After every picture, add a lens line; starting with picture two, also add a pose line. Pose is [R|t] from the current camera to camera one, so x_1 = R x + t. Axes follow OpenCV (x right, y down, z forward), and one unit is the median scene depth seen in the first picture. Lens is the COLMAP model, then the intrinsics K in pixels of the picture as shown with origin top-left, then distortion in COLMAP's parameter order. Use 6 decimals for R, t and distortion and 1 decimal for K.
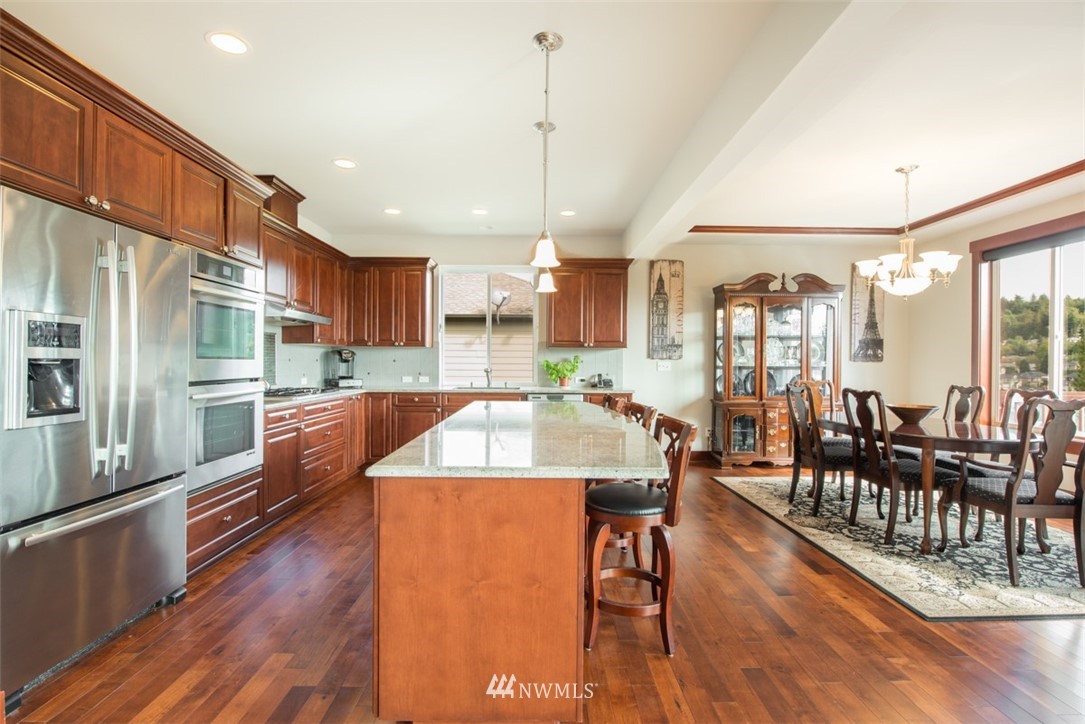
lens RADIAL K [[492.2, 0, 540.9], [0, 492.2, 362.8], [0, 0, 1]] dist [-0.009697, -0.001713]
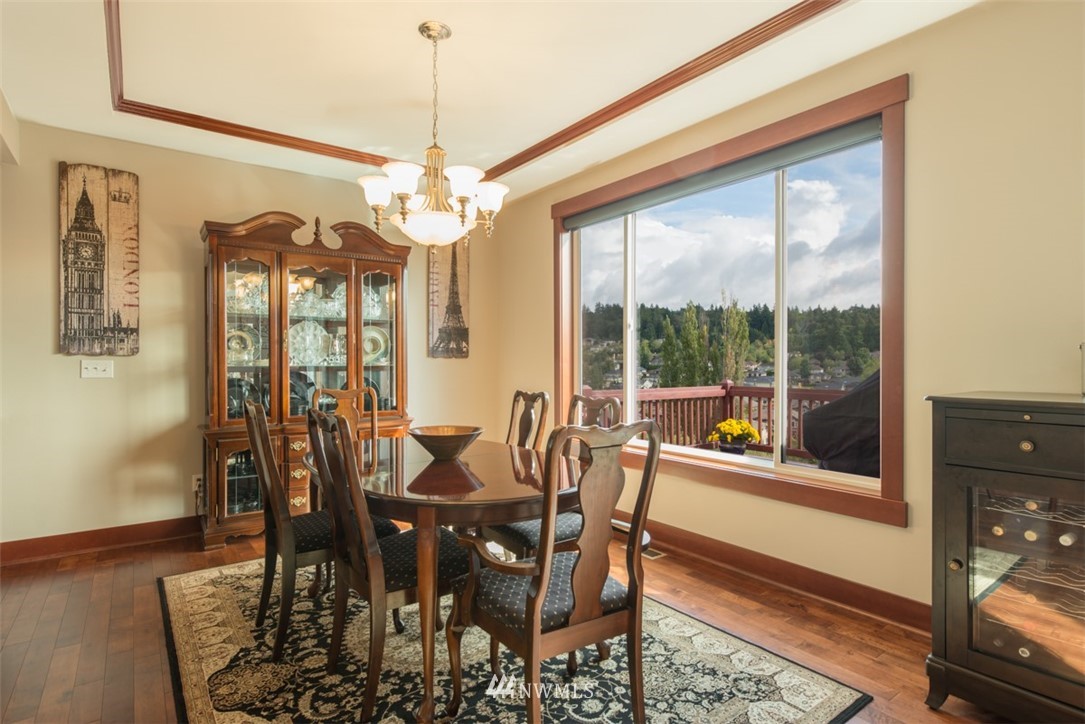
lens RADIAL K [[560.9, 0, 540.3], [0, 560.9, 359.7], [0, 0, 1]] dist [0.000196, 0.000629]
pose [[0.813168, -0.006555, 0.581992, 0.307877], [0.008570, 0.999963, -0.000711, 0.002188], [-0.581966, 0.005565, 0.813194, 0.252935]]
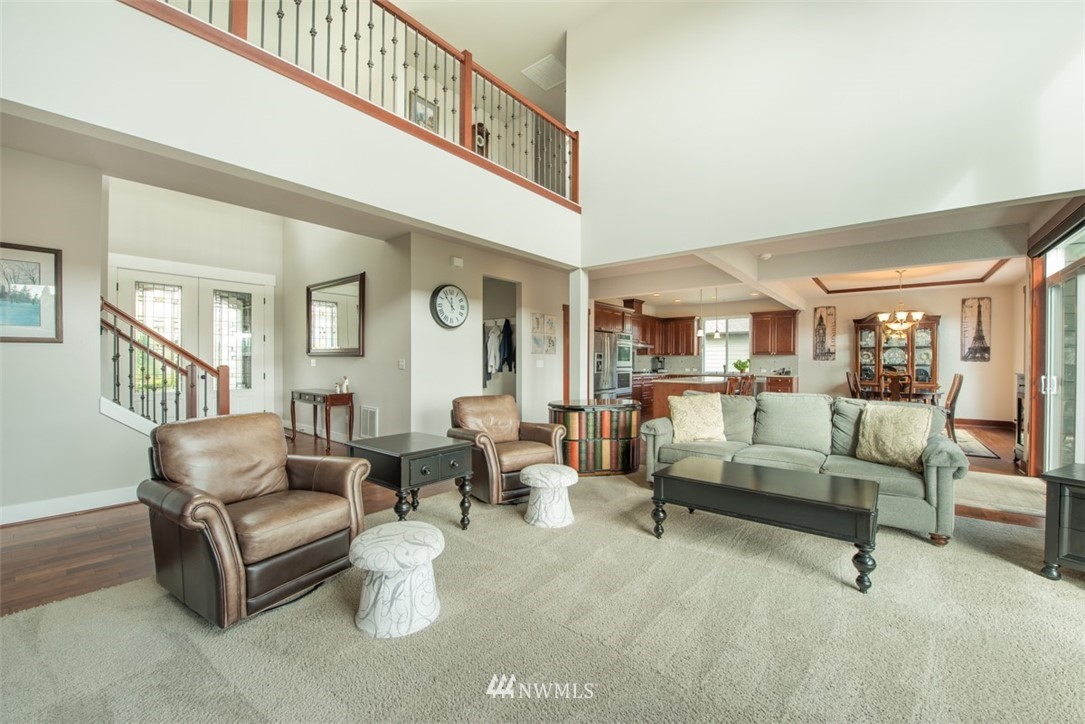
lens RADIAL K [[434.8, 0, 543.4], [0, 434.8, 366.4], [0, 0, 1]] dist [-0.014575, -0.000591]
pose [[0.772193, 0.004684, -0.635371, 0.503540], [-0.000313, 0.999976, 0.006992, 0.005075], [0.635388, -0.005201, 0.772175, -0.991831]]
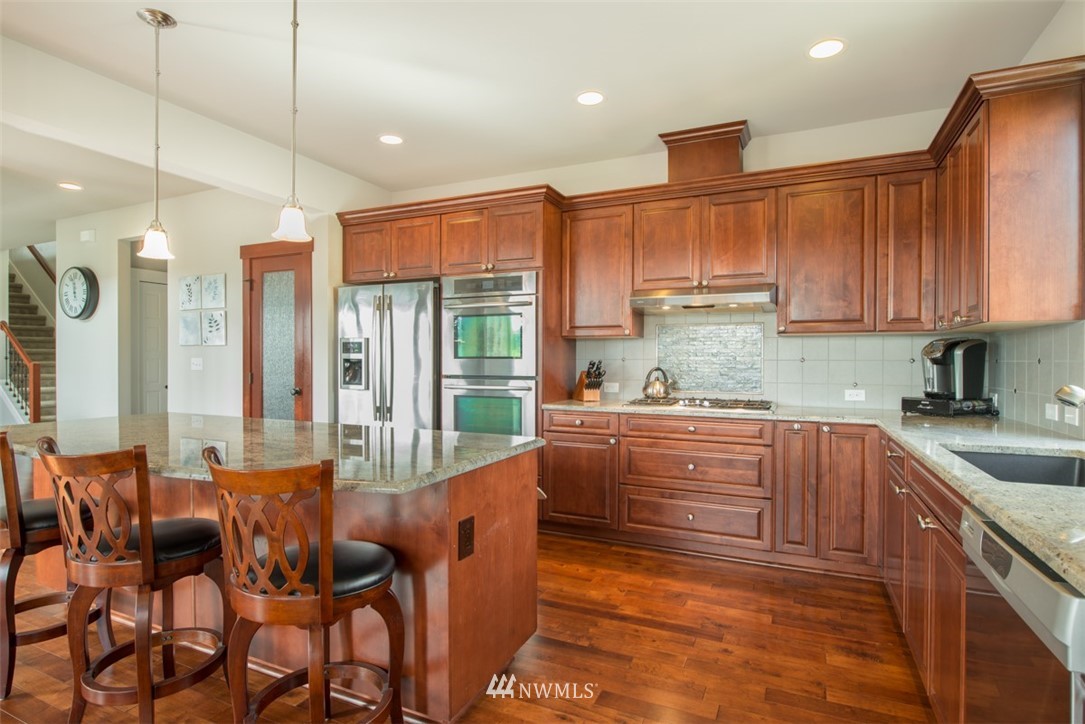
lens RADIAL K [[560.9, 0, 542.6], [0, 560.9, 361.0], [0, 0, 1]] dist [0.000196, 0.000629]
pose [[-0.422189, 0.004525, -0.906497, 0.283888], [-0.005581, 0.999956, 0.007591, -0.006836], [0.906491, 0.008264, -0.422145, 0.889162]]
